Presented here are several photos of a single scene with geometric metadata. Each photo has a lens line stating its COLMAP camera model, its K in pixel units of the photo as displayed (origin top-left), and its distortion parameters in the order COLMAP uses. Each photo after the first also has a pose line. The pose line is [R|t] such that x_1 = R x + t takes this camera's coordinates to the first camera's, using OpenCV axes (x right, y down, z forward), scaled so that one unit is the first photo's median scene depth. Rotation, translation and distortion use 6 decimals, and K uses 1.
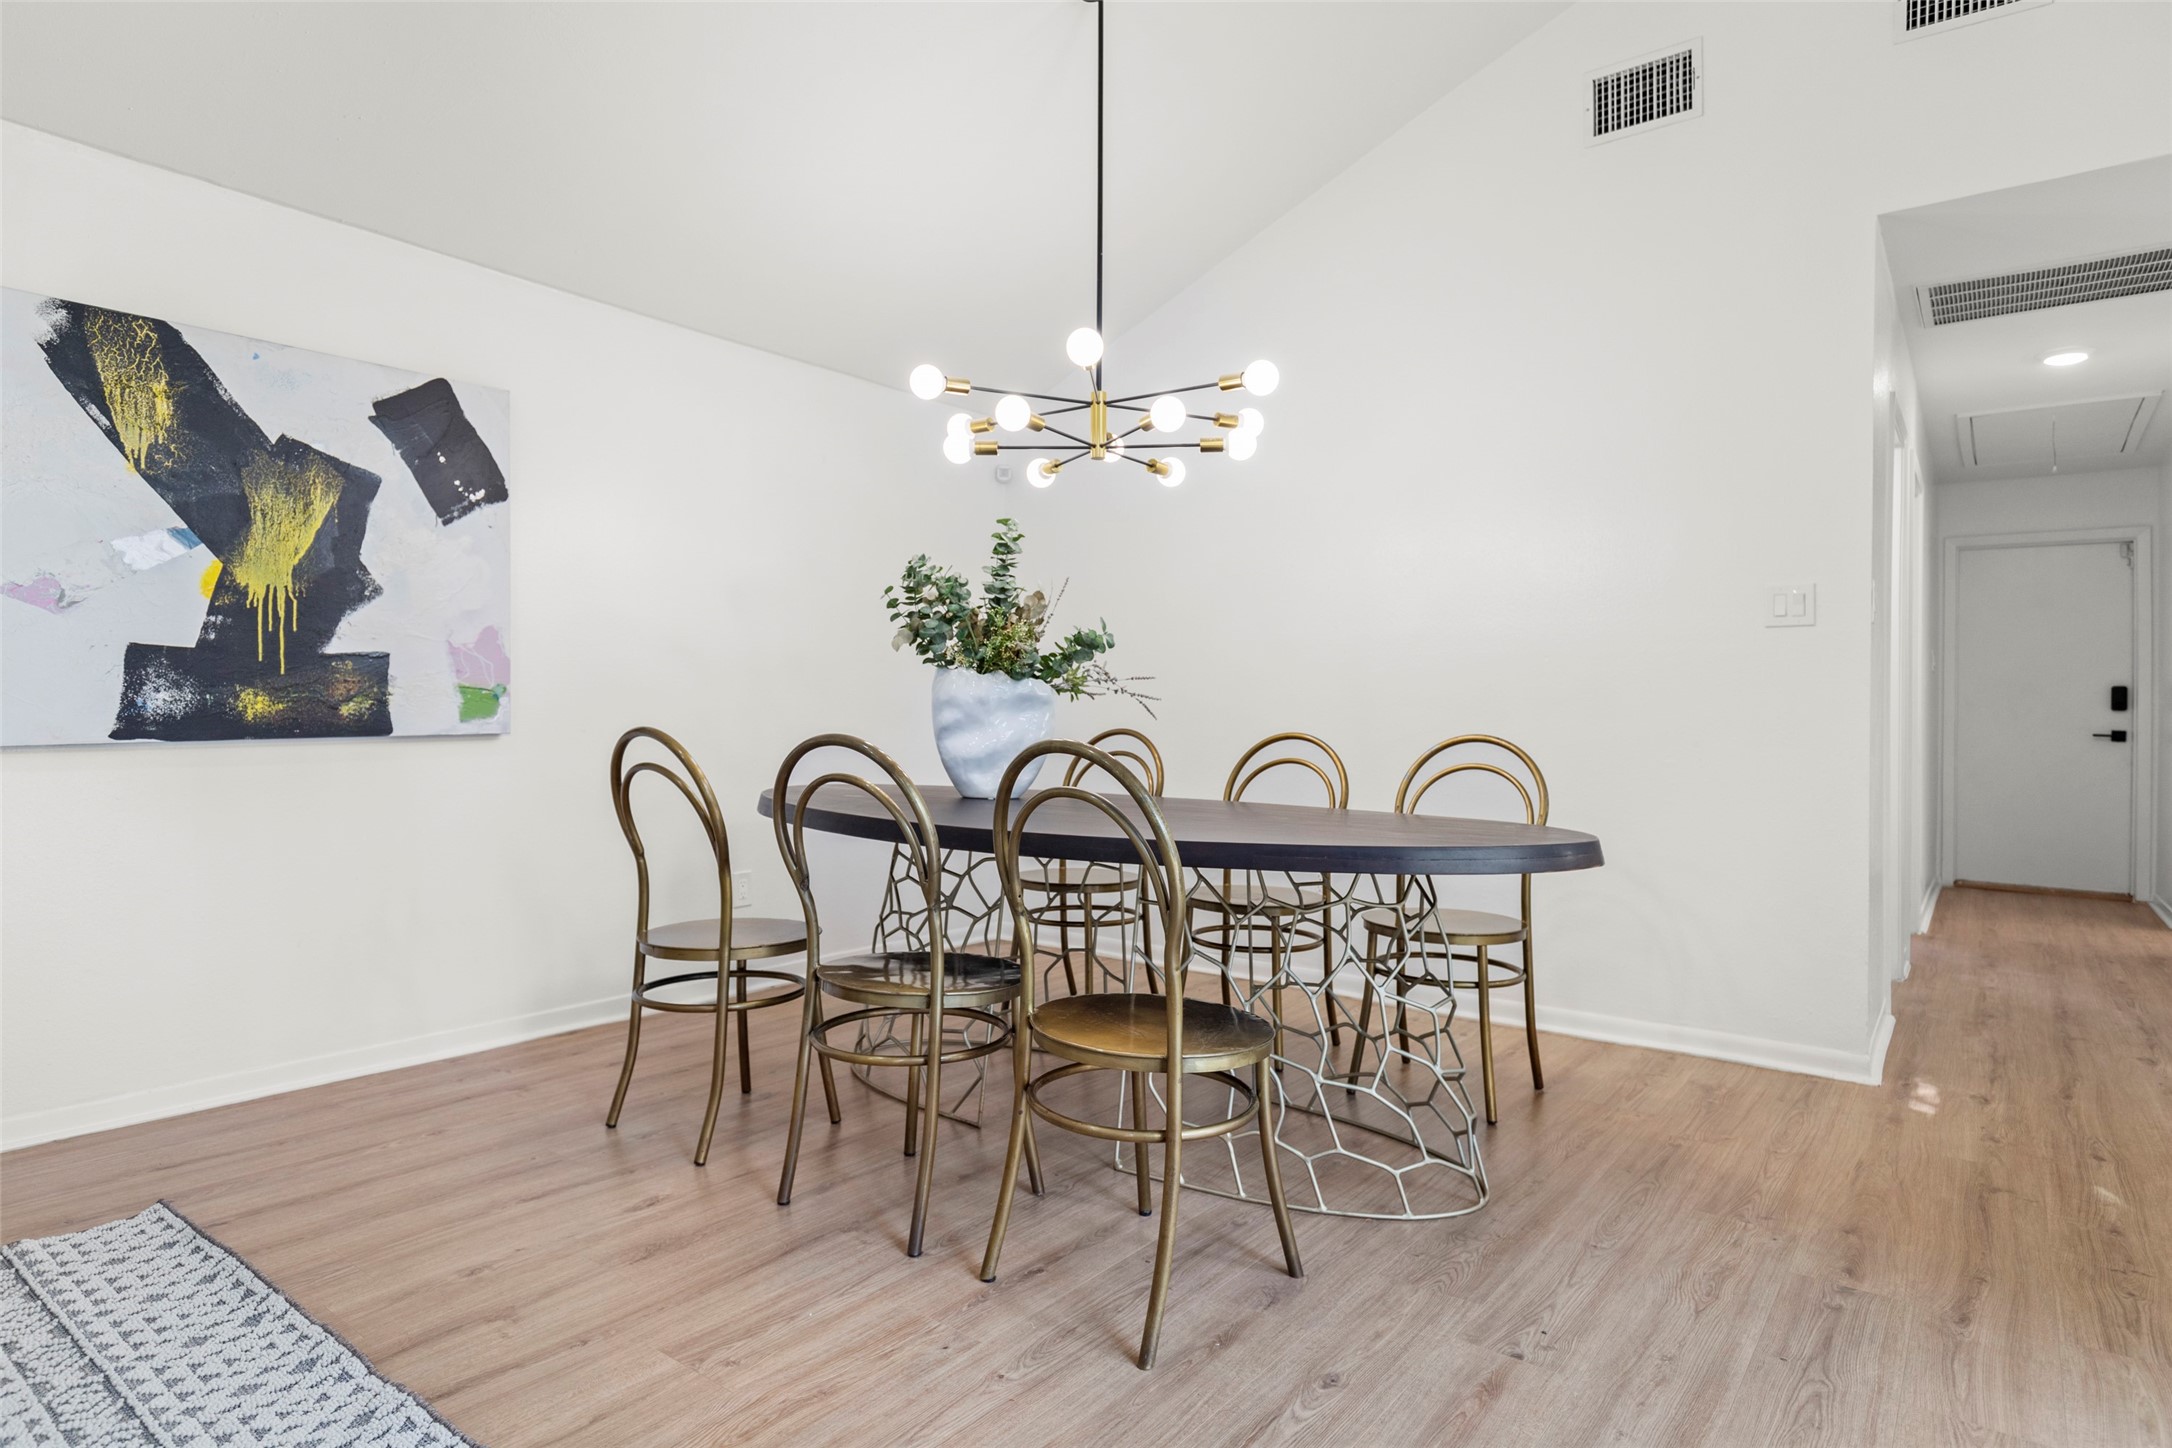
lens RADIAL K [[1162.9, 0, 1090.4], [0, 1162.9, 695.5], [0, 0, 1]] dist [0.003564, -0.005745]
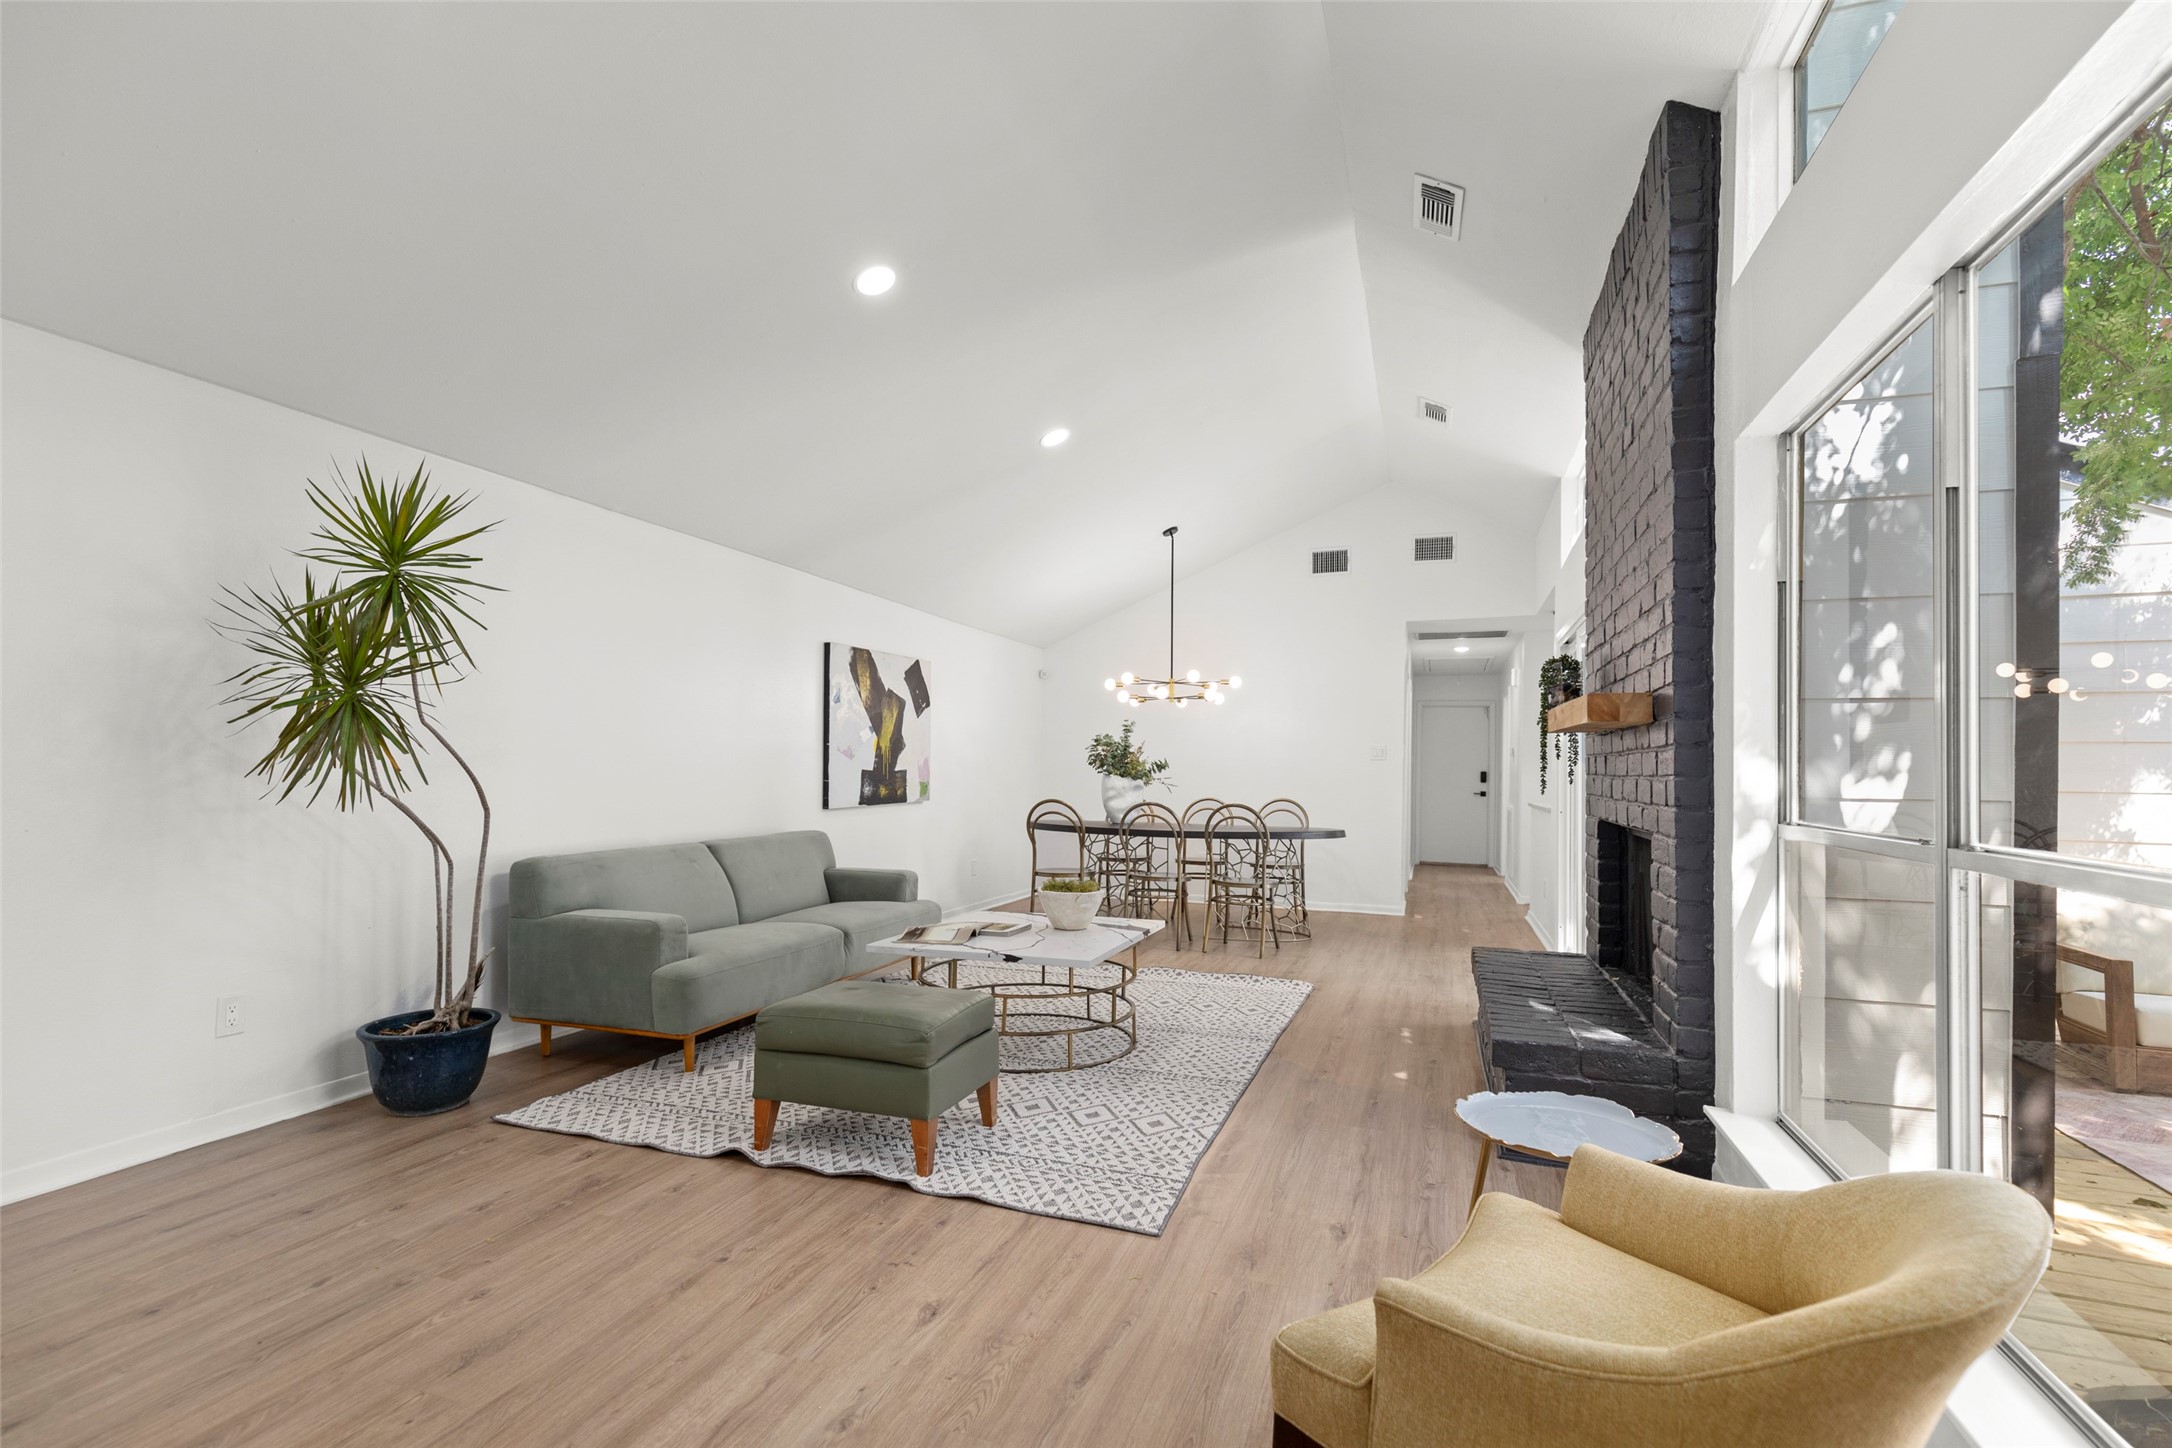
lens RADIAL K [[991.6, 0, 1073.7], [0, 991.6, 753.3], [0, 0, 1]] dist [0.009545, -0.001639]
pose [[0.951284, 0.006456, 0.308249, -0.949082], [-0.006377, 0.999979, -0.001264, -0.074337], [-0.308251, -0.000763, 0.951305, -1.202346]]
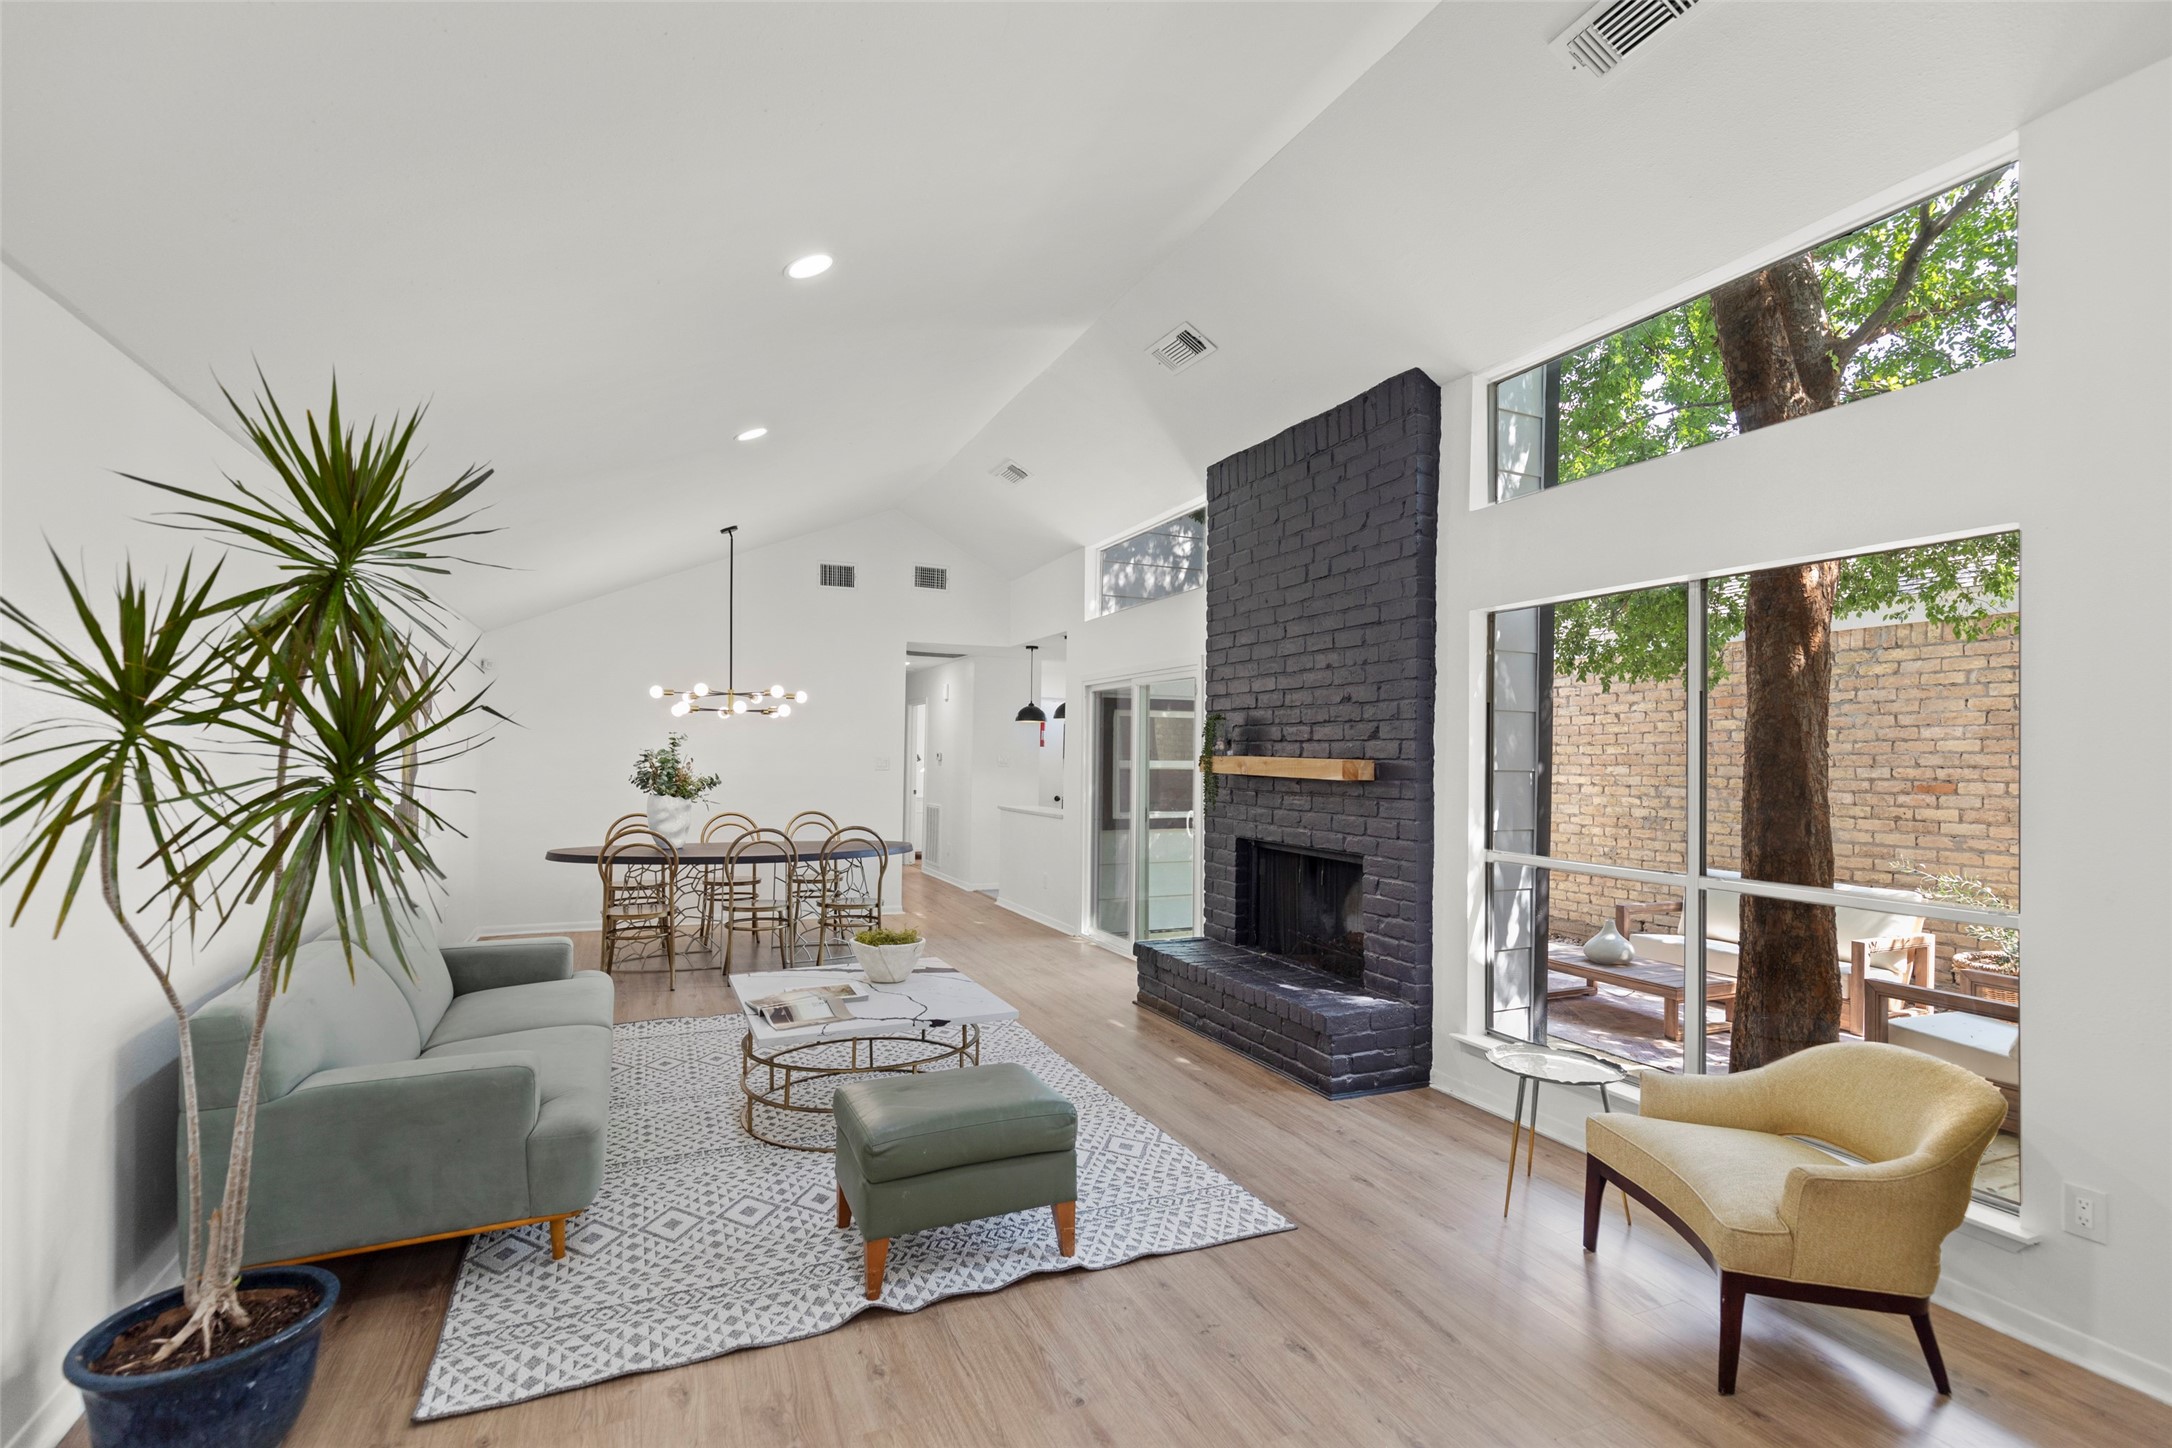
lens RADIAL K [[991.6, 0, 1073.2], [0, 991.6, 755.1], [0, 0, 1]] dist [0.009545, -0.001639]
pose [[0.472450, -0.002929, 0.881353, -1.581775], [-0.020498, 0.999687, 0.014310, -0.159117], [-0.881119, -0.024827, 0.472242, -0.731950]]
